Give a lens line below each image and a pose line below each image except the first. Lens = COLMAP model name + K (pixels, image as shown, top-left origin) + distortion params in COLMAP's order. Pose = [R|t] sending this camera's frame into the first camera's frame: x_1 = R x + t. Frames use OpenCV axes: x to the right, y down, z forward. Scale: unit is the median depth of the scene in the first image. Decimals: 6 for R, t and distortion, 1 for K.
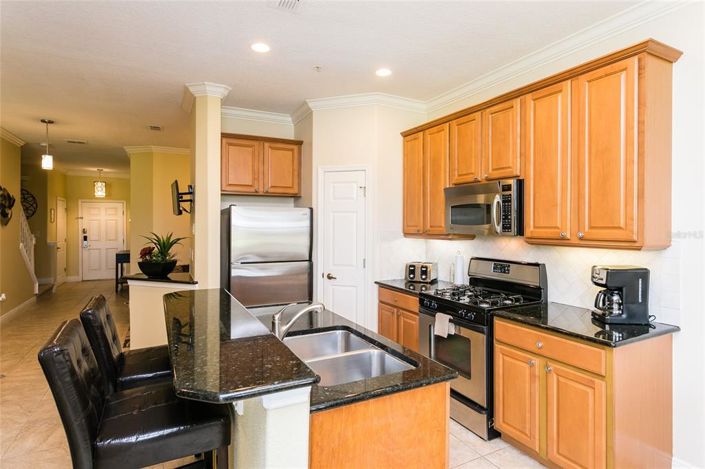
lens RADIAL K [[376.7, 0, 355.8], [0, 376.7, 229.0], [0, 0, 1]] dist [0.008583, 0.001724]
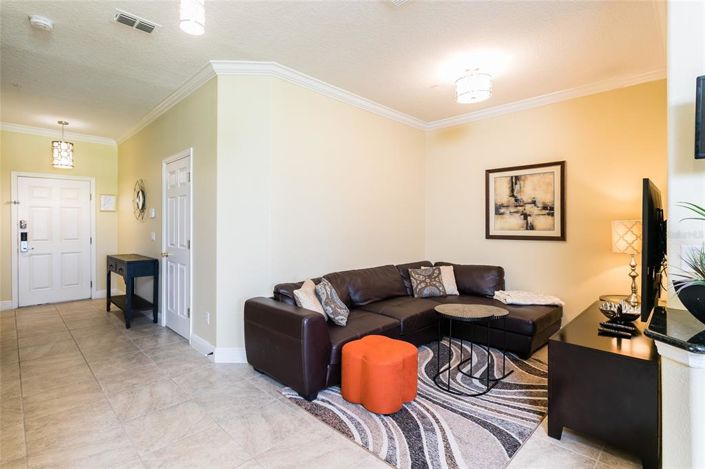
lens RADIAL K [[332.3, 0, 338.1], [0, 332.3, 226.8], [0, 0, 1]] dist [0.000298, 0.002093]
pose [[0.954740, -0.001488, 0.297437, -0.947231], [0.003126, 0.999982, -0.005032, 0.031579], [-0.297424, 0.005734, 0.954728, 0.827057]]
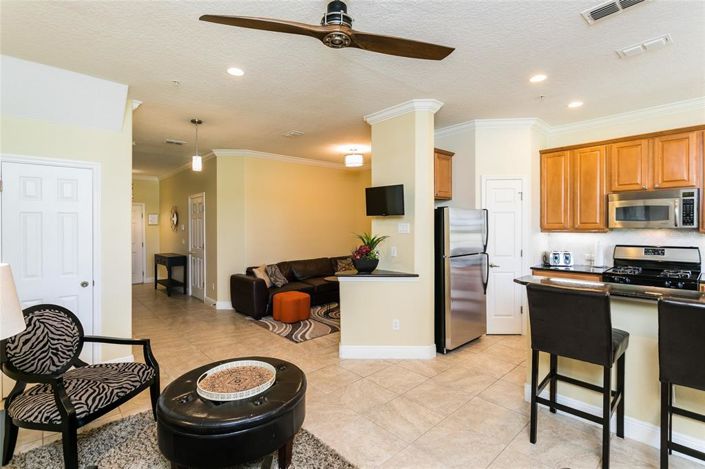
lens RADIAL K [[332.3, 0, 353.5], [0, 332.3, 224.5], [0, 0, 1]] dist [0.000298, 0.002093]
pose [[0.964045, -0.012548, 0.265443, -0.793170], [0.016622, 0.999776, -0.013108, 0.000269], [-0.265219, 0.017049, 0.964037, 0.081519]]
